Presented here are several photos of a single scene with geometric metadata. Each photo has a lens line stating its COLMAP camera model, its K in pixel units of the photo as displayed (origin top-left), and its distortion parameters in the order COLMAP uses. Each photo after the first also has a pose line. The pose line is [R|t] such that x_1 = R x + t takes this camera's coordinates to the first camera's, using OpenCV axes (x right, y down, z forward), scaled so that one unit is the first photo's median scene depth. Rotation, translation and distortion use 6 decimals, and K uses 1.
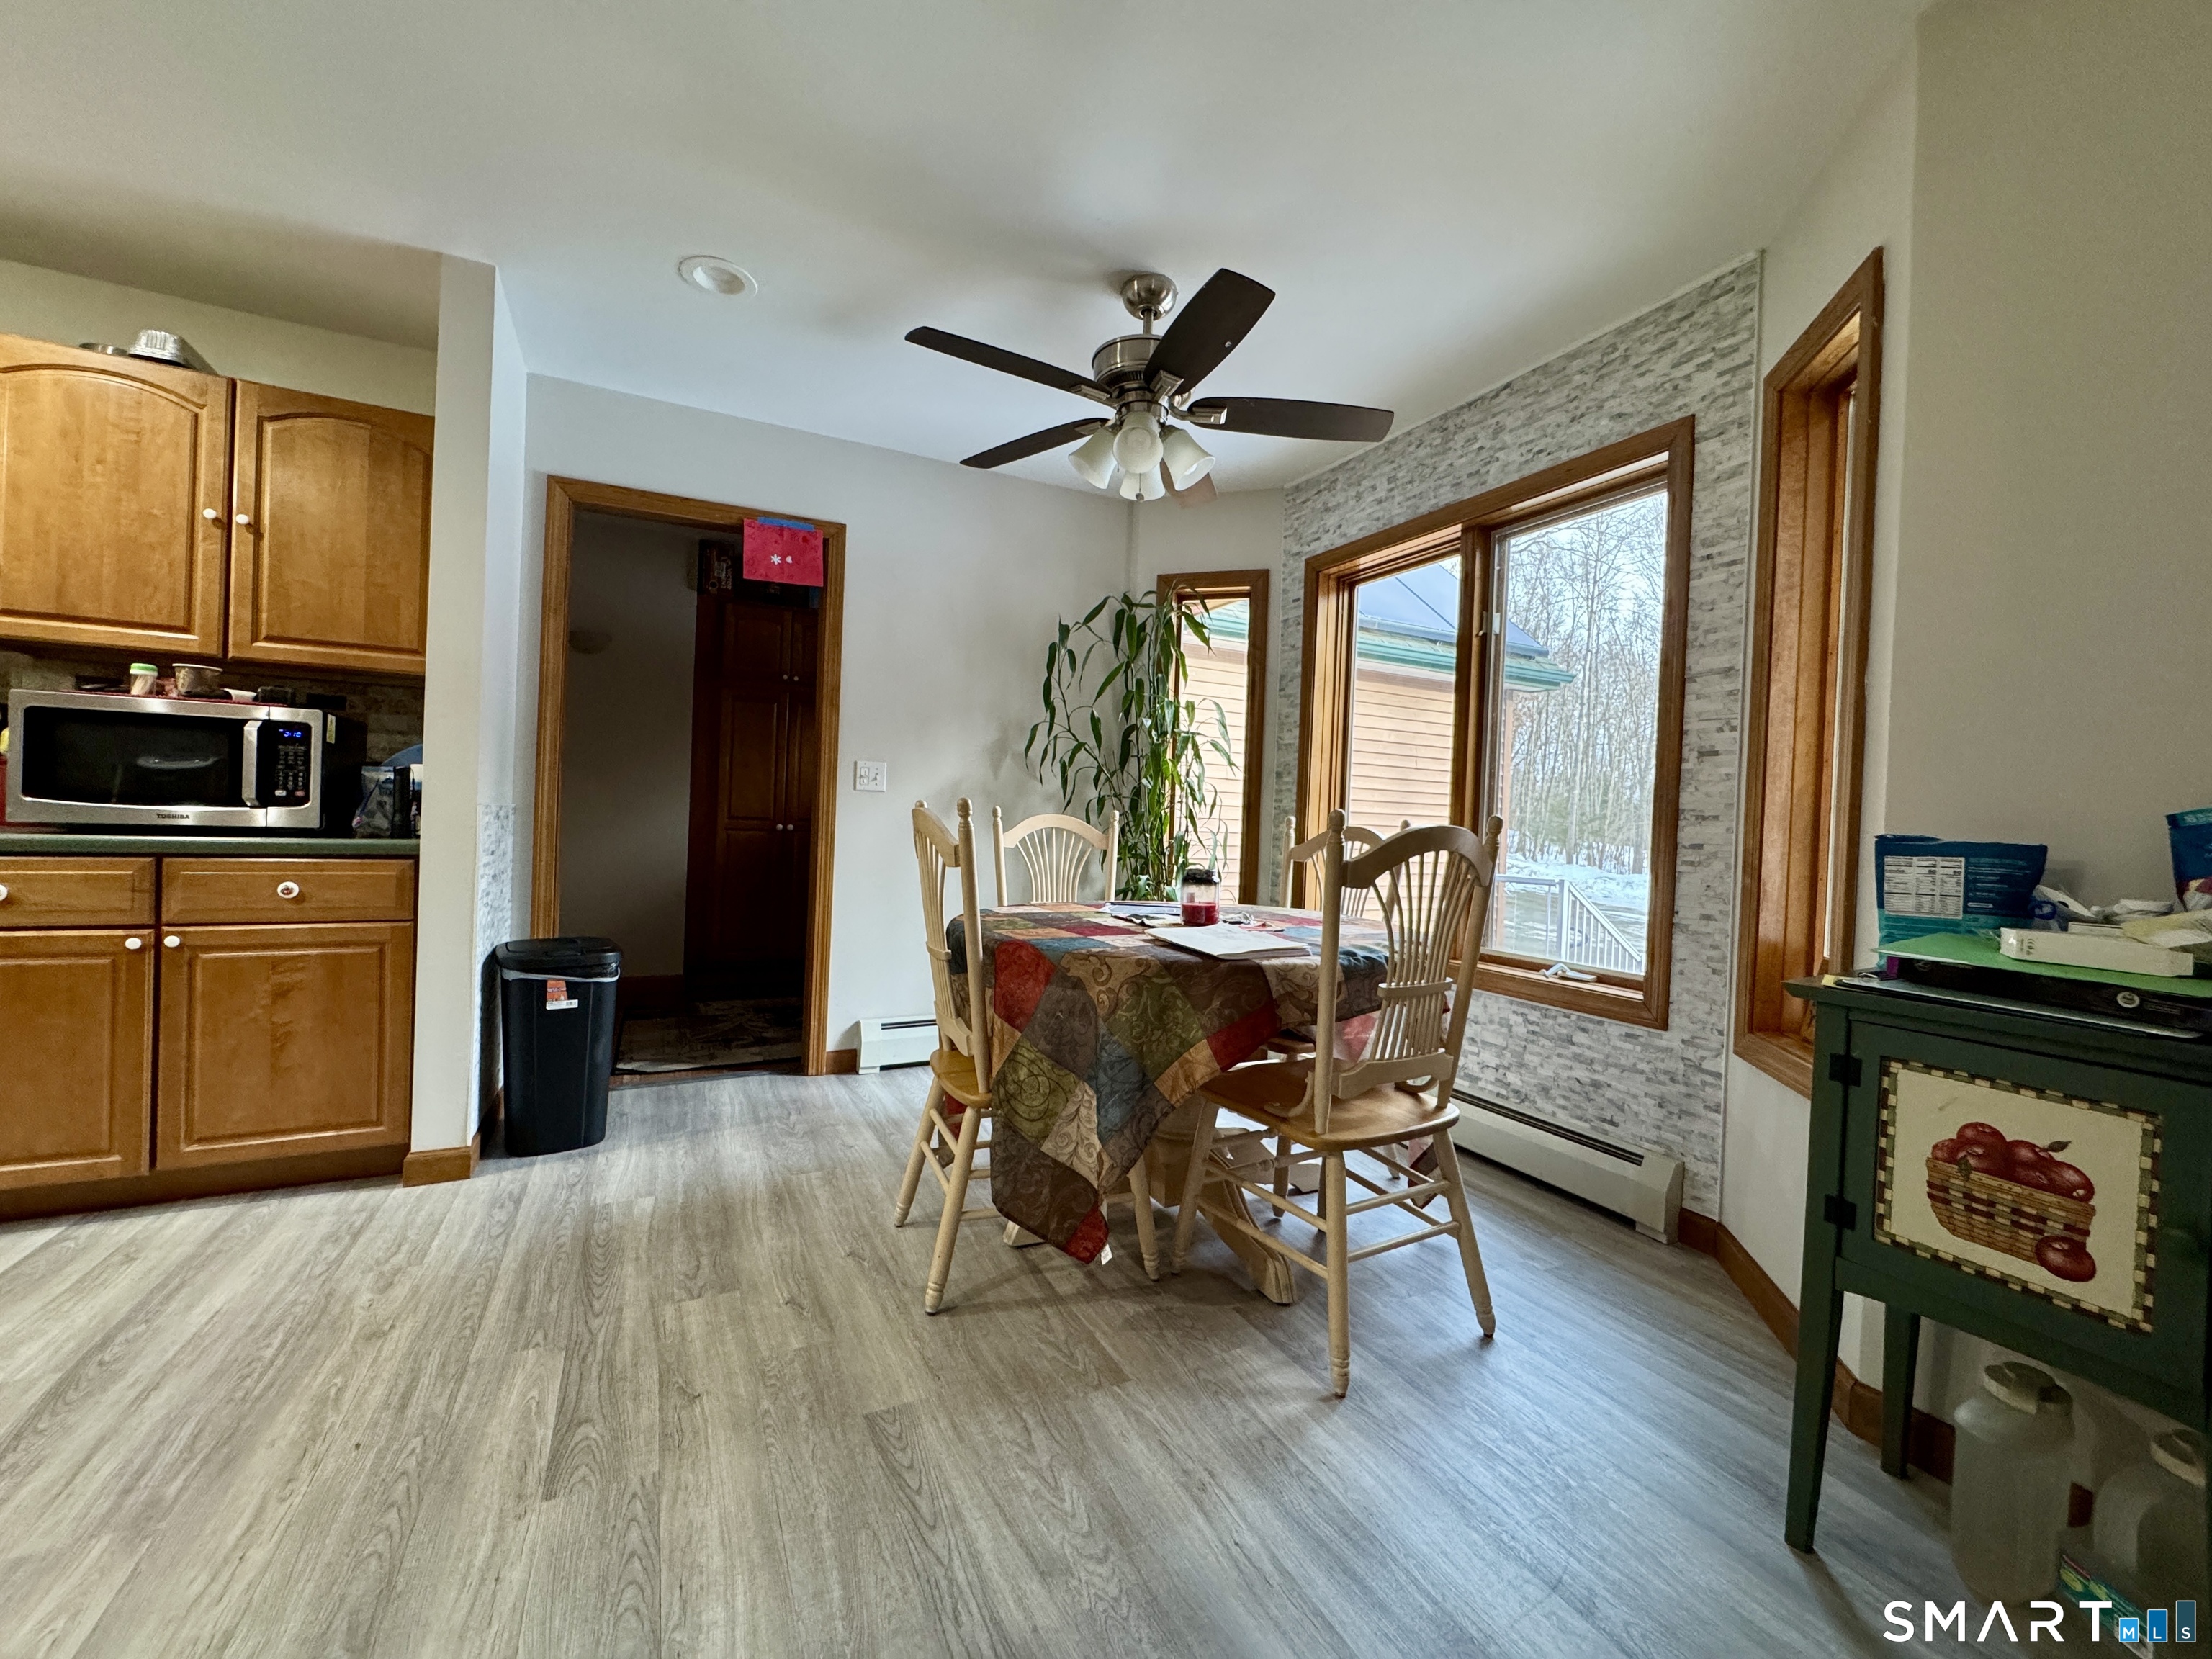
lens RADIAL K [[882.3, 0, 1108.0], [0, 882.3, 839.5], [0, 0, 1]] dist [-0.000929, -0.000950]
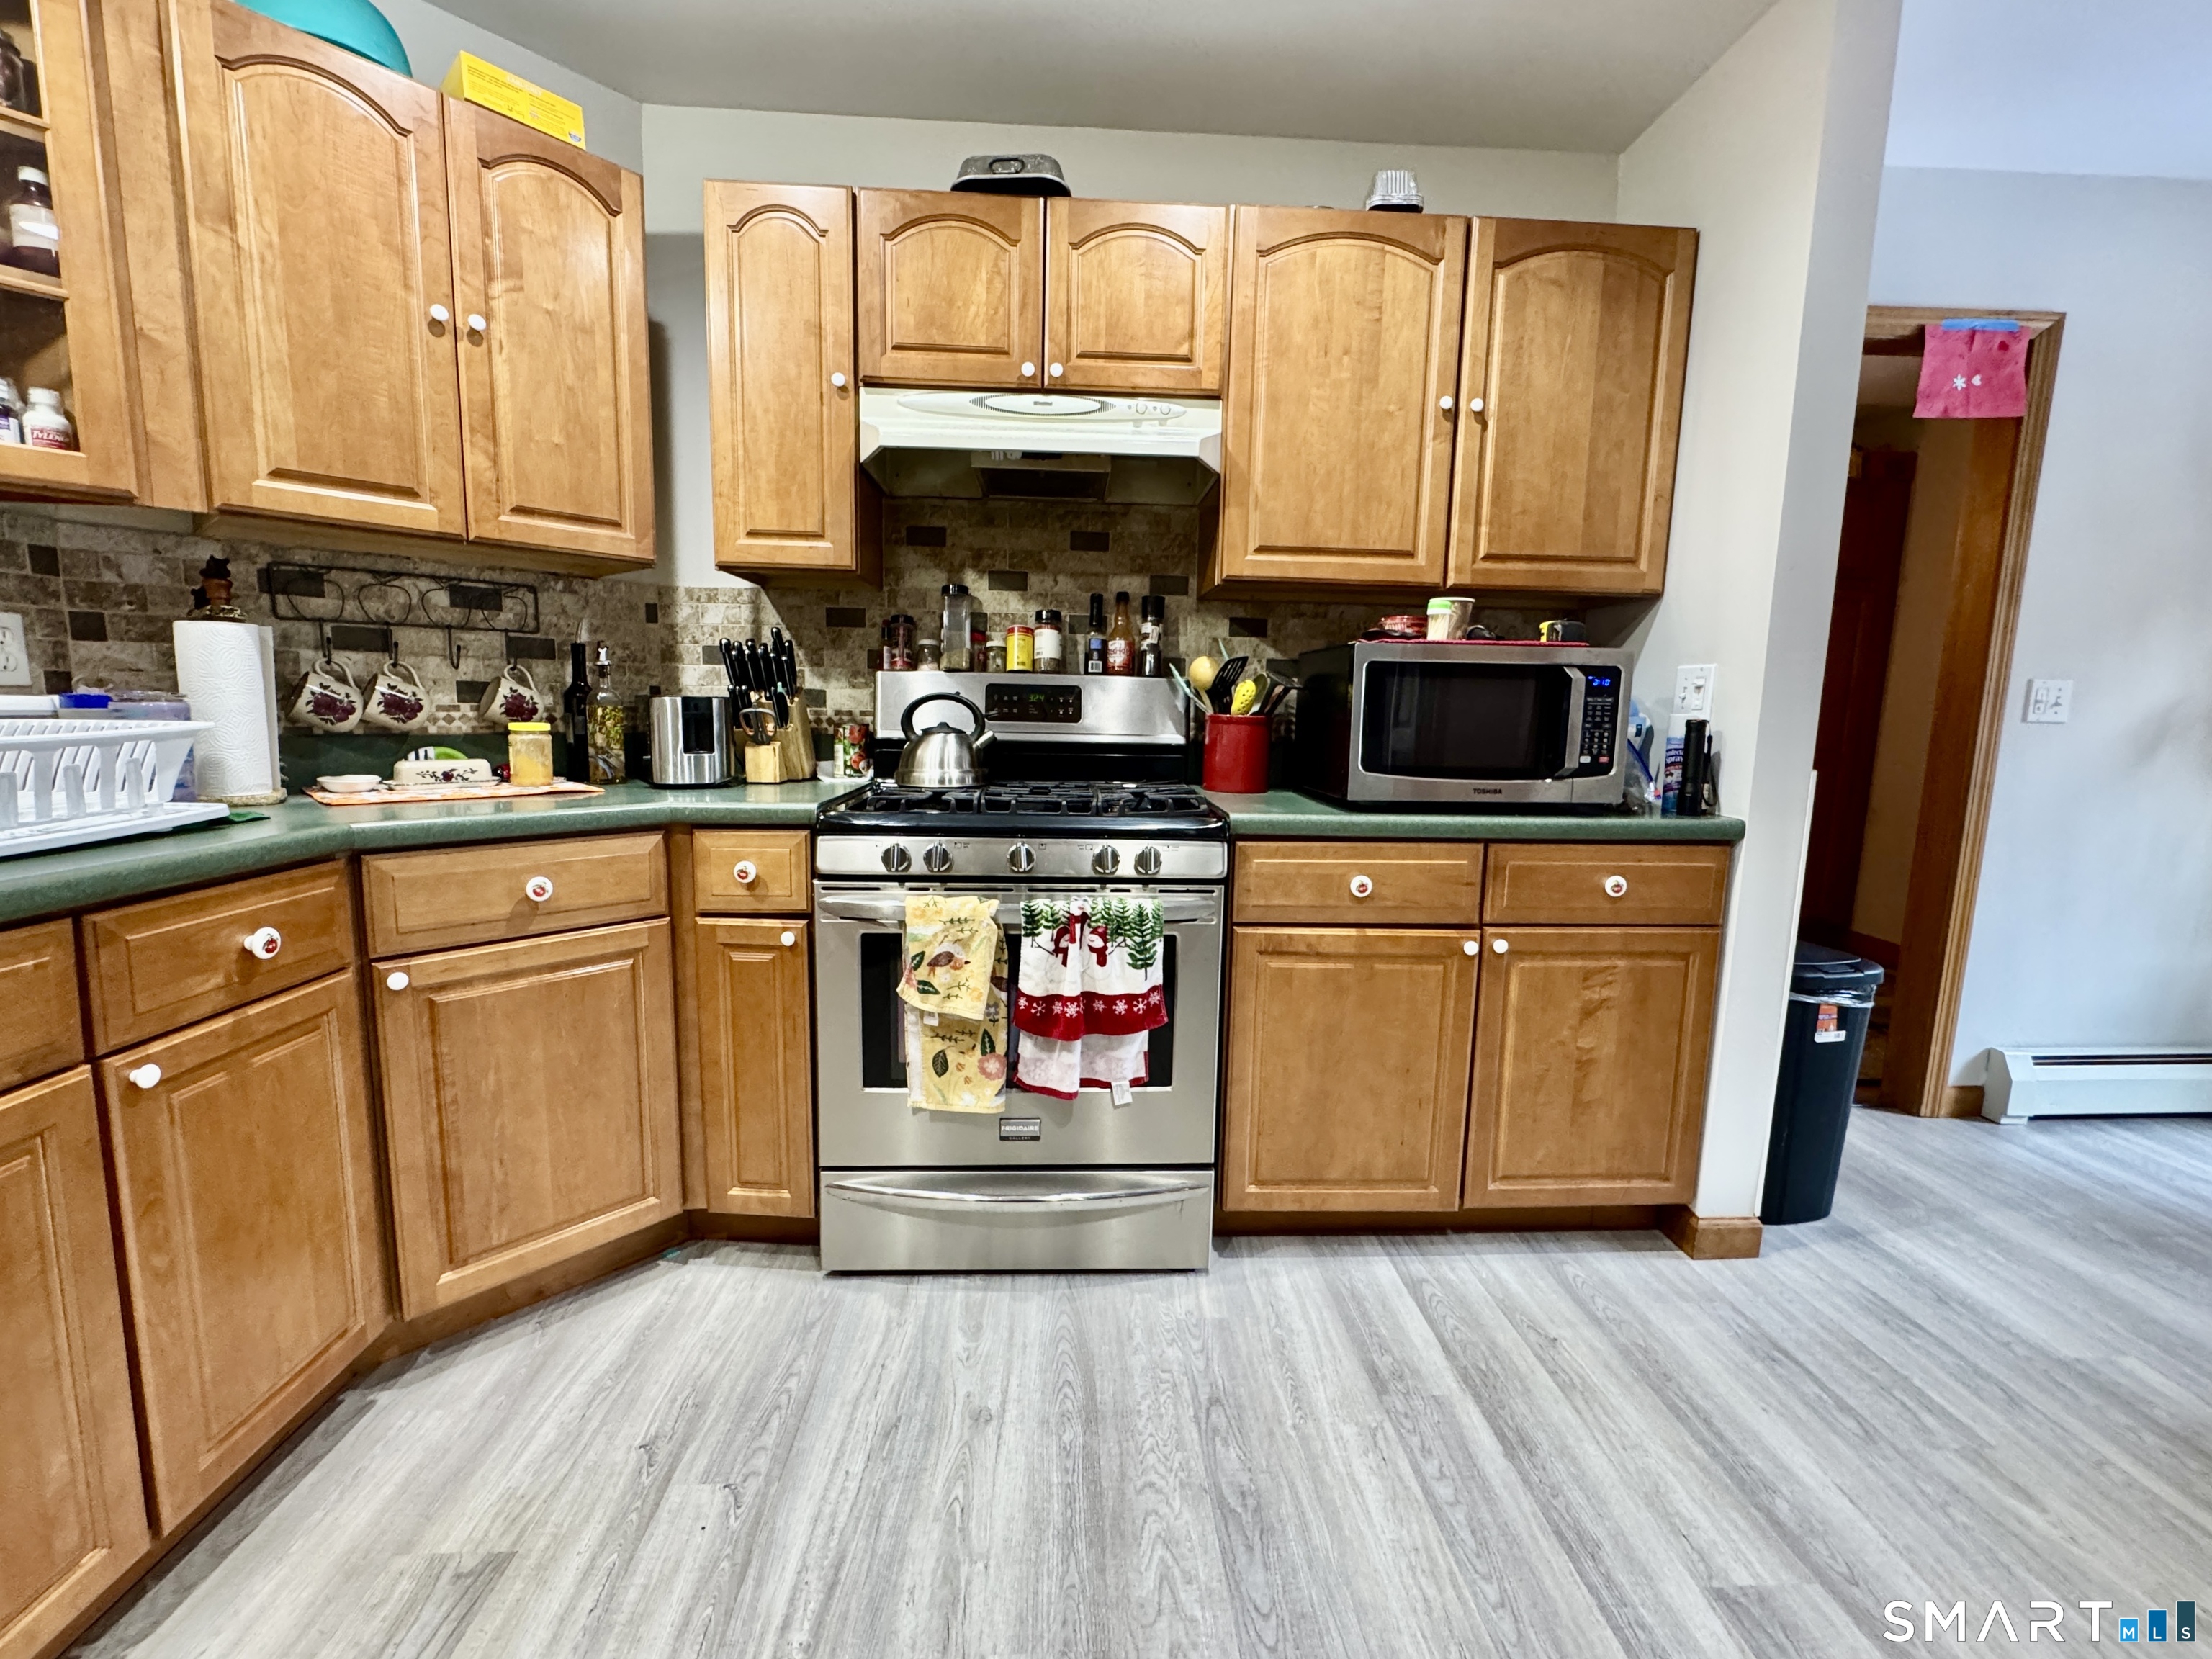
lens RADIAL K [[882.3, 0, 1086.2], [0, 882.3, 835.5], [0, 0, 1]] dist [-0.000929, -0.000950]
pose [[0.909621, 0.046433, -0.412836, -0.975253], [0.003221, 0.992916, 0.118772, -0.076789], [0.415426, -0.109367, 0.903028, 0.100545]]
